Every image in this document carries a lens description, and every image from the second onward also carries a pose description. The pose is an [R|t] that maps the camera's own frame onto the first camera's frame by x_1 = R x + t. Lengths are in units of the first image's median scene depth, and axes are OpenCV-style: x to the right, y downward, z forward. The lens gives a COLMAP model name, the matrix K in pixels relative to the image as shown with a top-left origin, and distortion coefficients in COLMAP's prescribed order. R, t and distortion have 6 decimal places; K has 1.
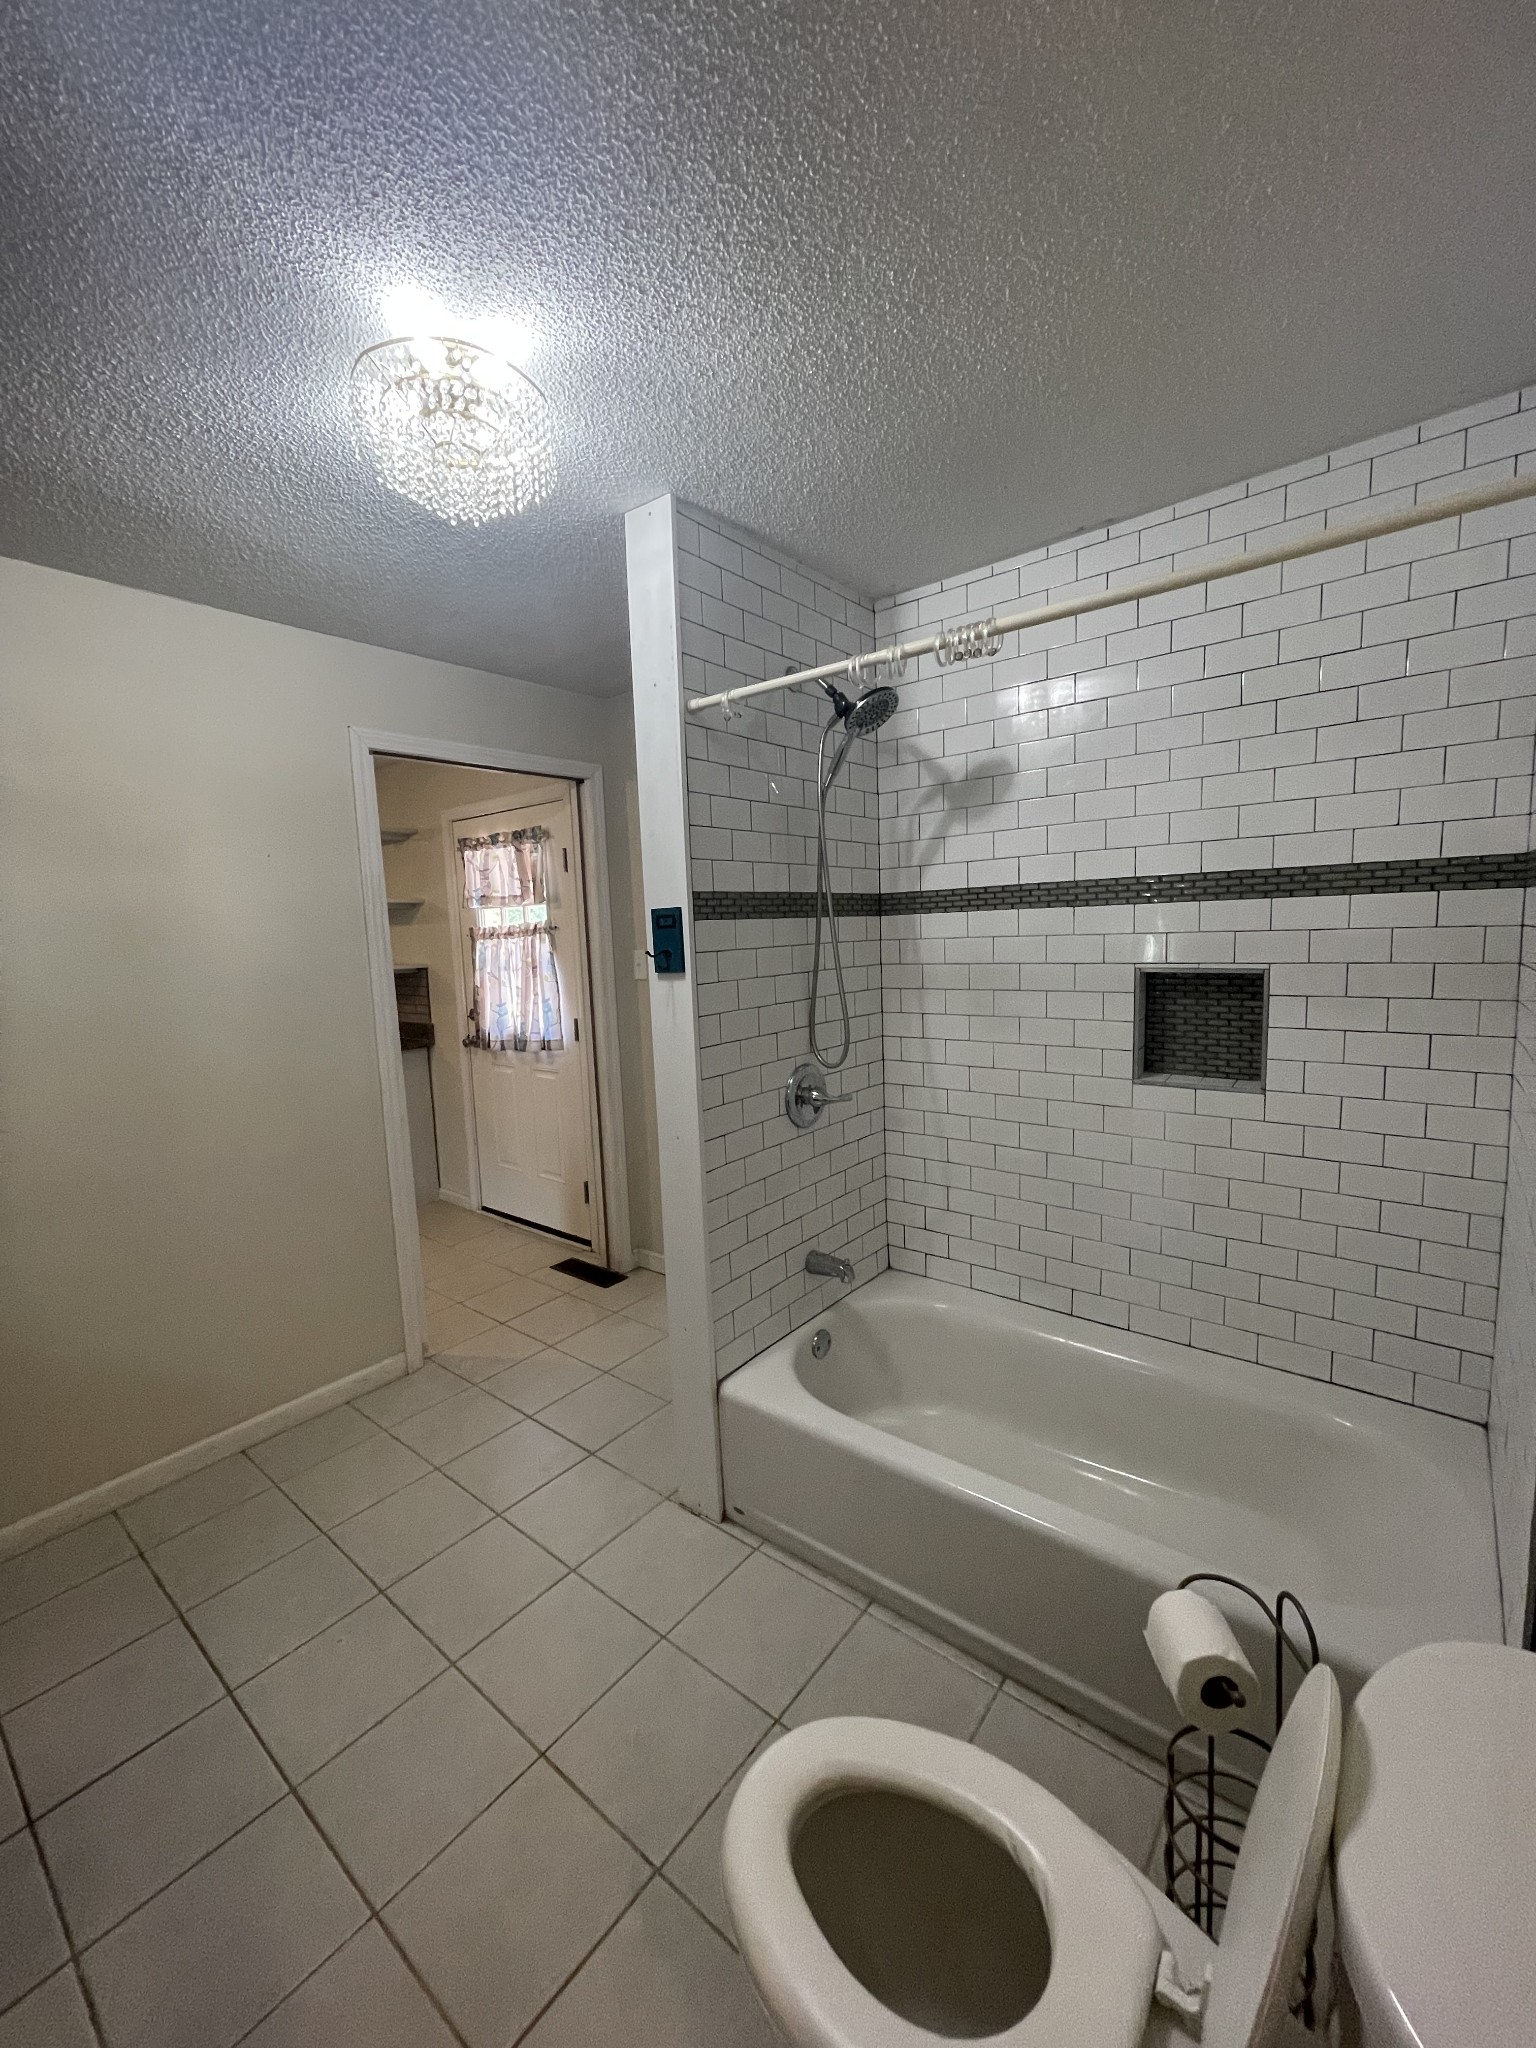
lens RADIAL K [[824.3, 0, 768.0], [0, 824.3, 1024.0], [0, 0, 1]] dist [-0.009483, 0.004522]
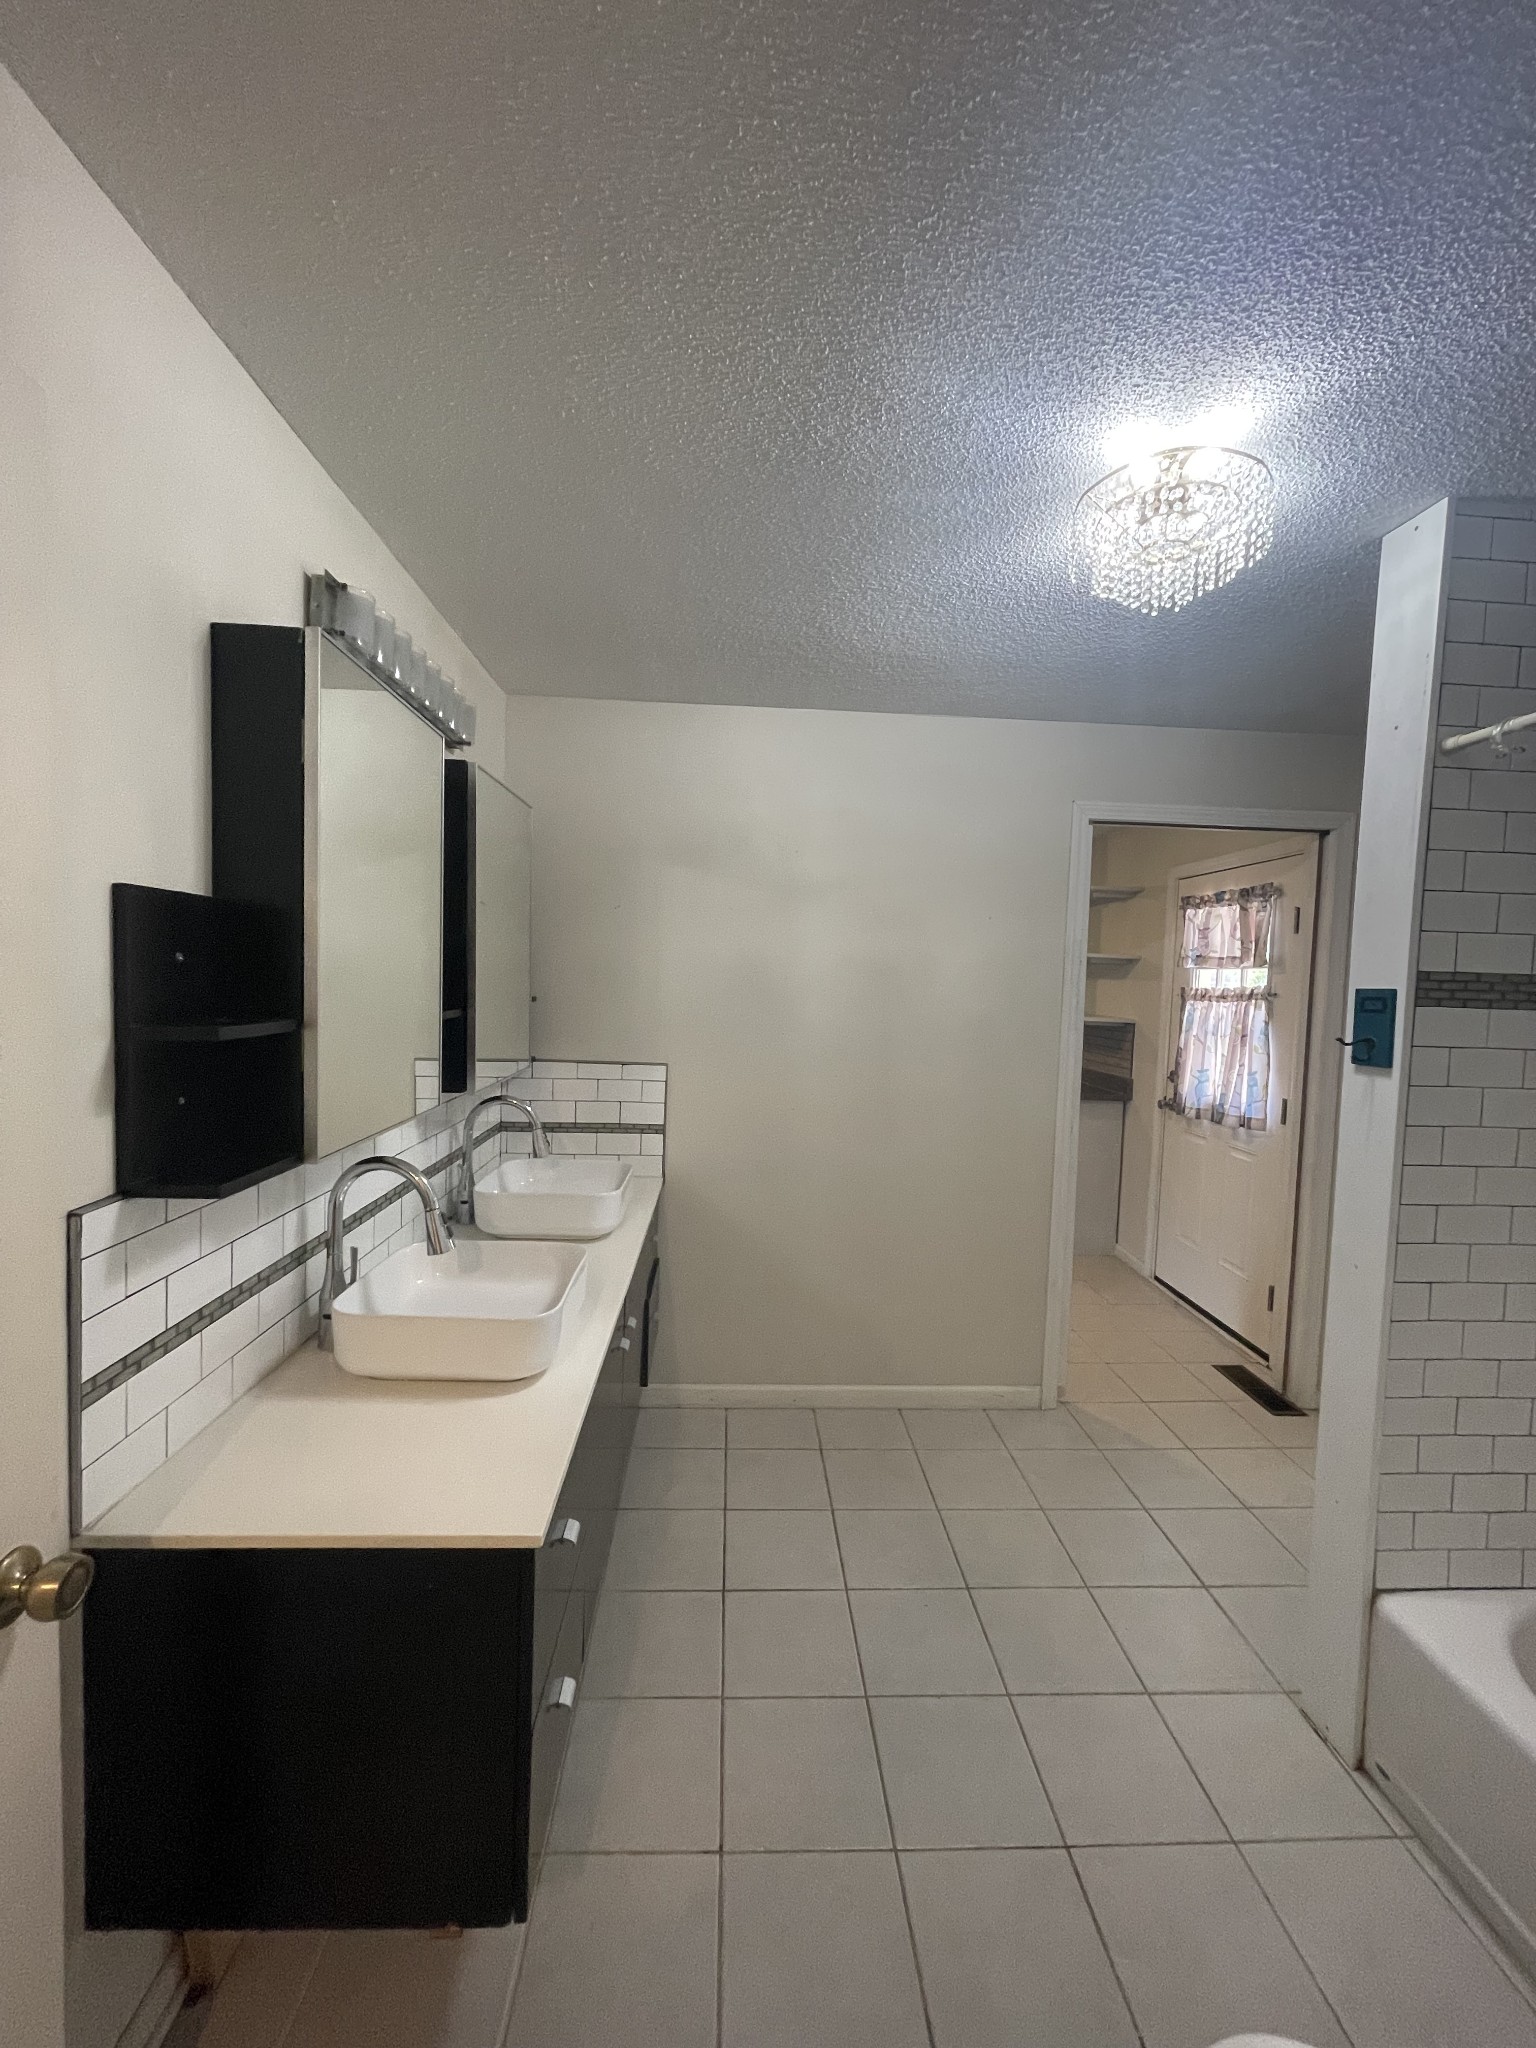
lens RADIAL K [[826.0, 0, 768.0], [0, 826.0, 1024.0], [0, 0, 1]] dist [0.006665, -0.004635]
pose [[0.658469, 0.101671, -0.745709, 0.052350], [-0.144436, 0.989487, 0.007370, -0.012074], [0.738619, 0.102854, 0.666231, -0.005137]]
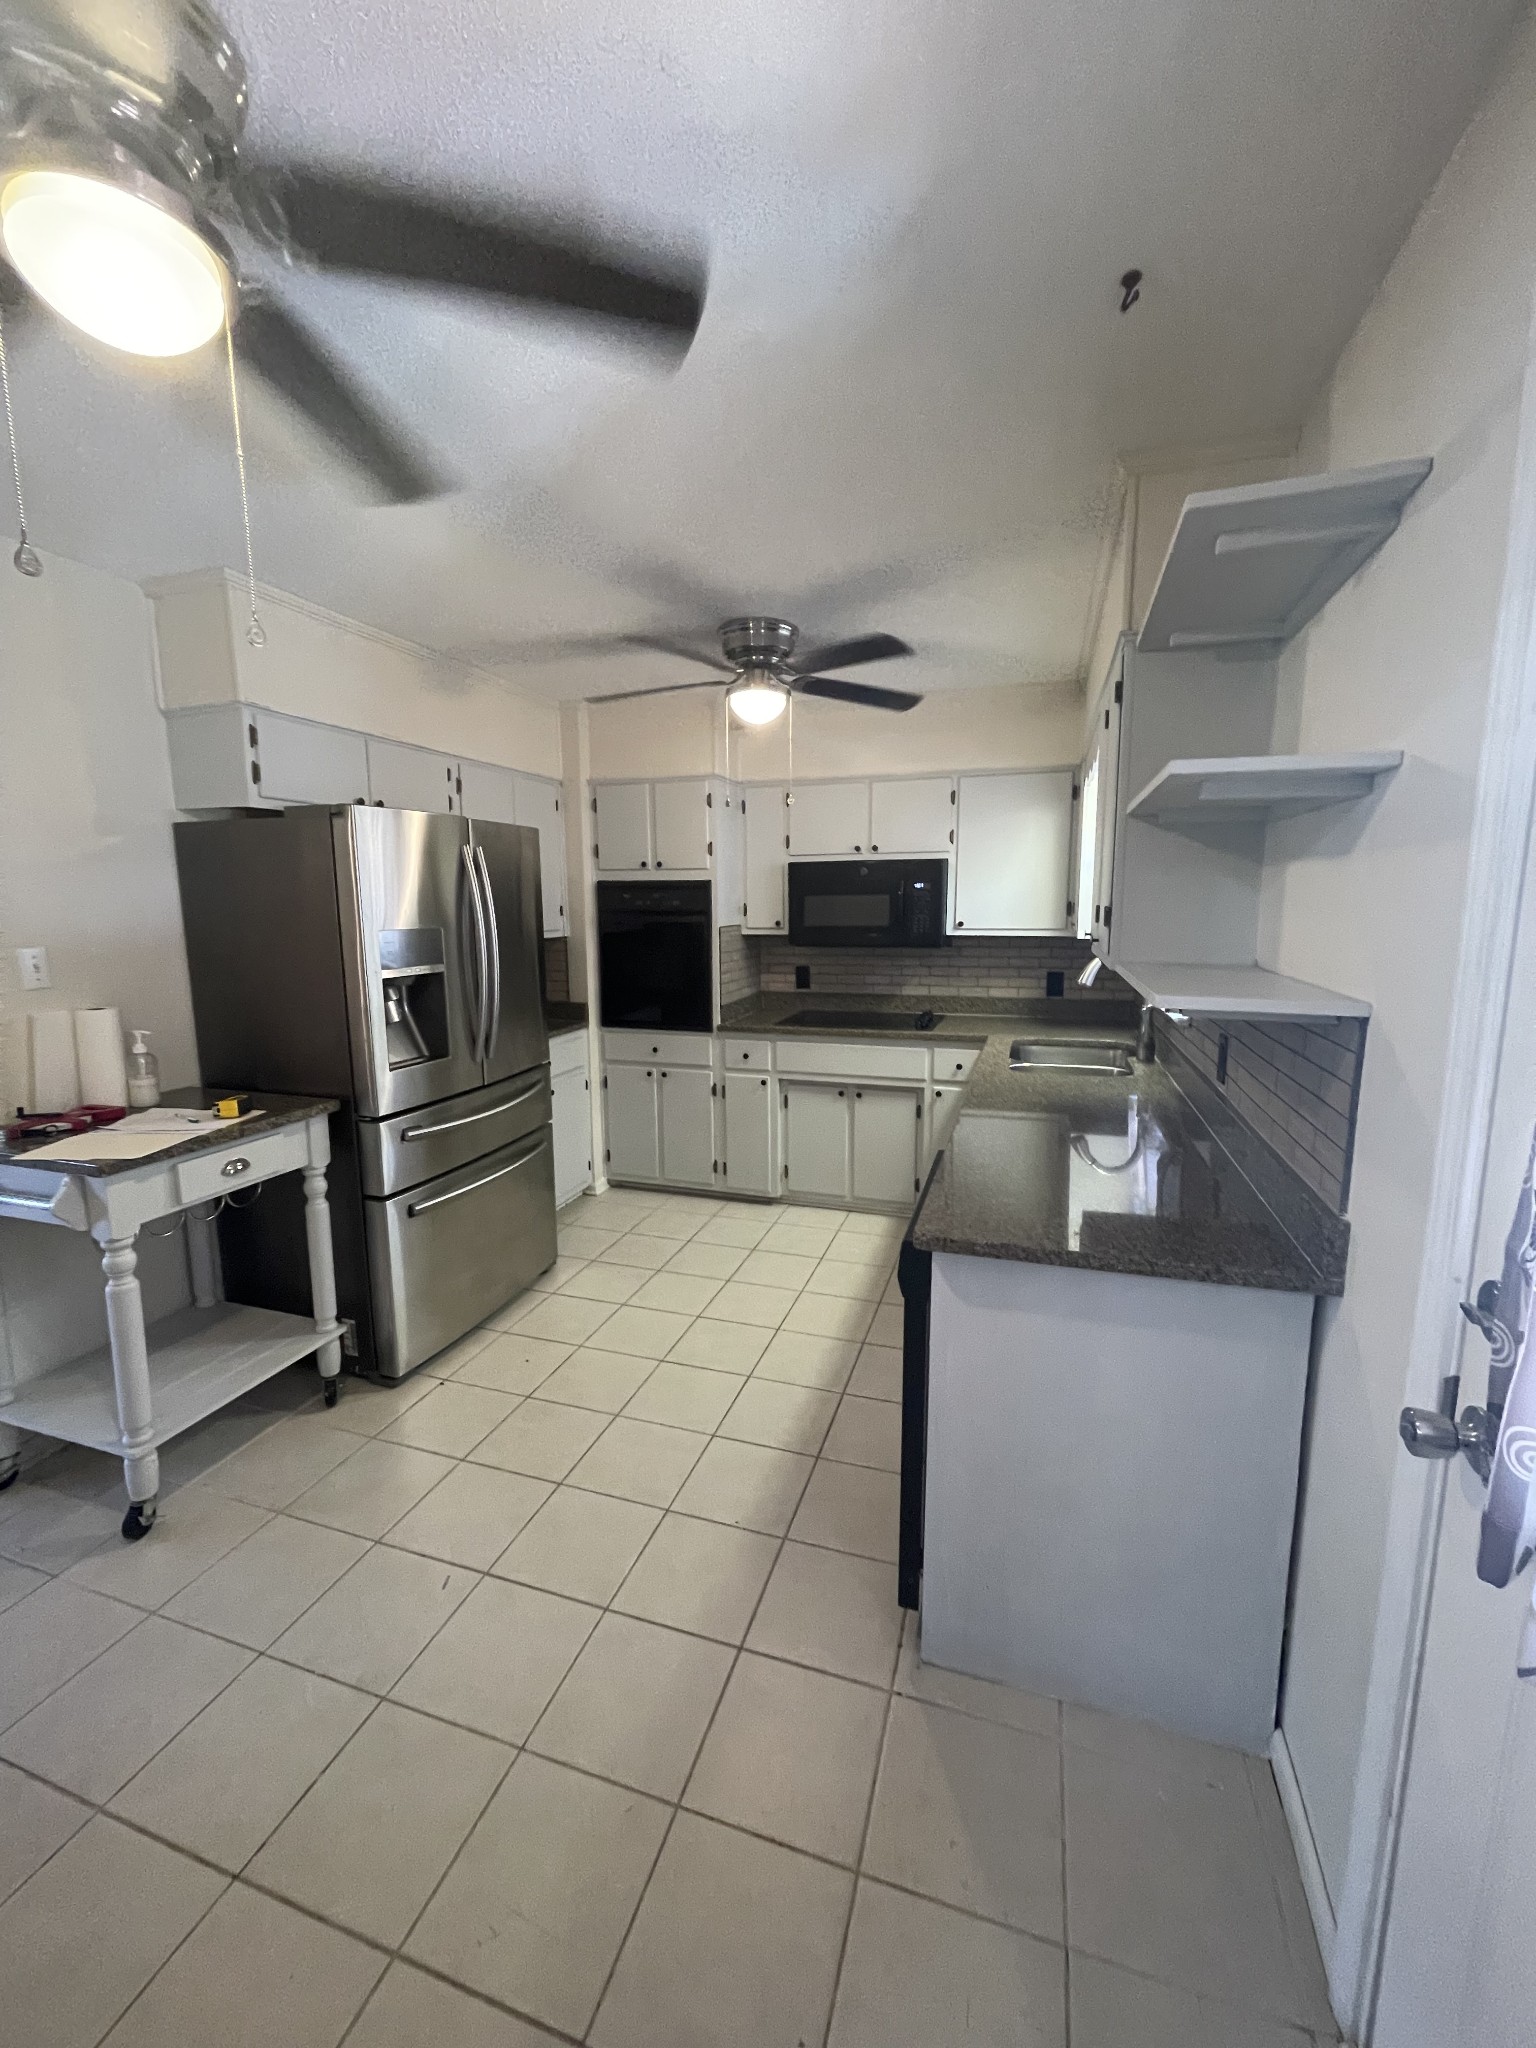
lens RADIAL K [[826.0, 0, 768.0], [0, 826.0, 1024.0], [0, 0, 1]] dist [0.006665, -0.004635]
pose [[0.351098, 0.173156, -0.920189, -0.282543], [-0.117845, 0.983109, 0.140032, -0.096681], [0.928893, 0.059275, 0.365573, 0.863643]]
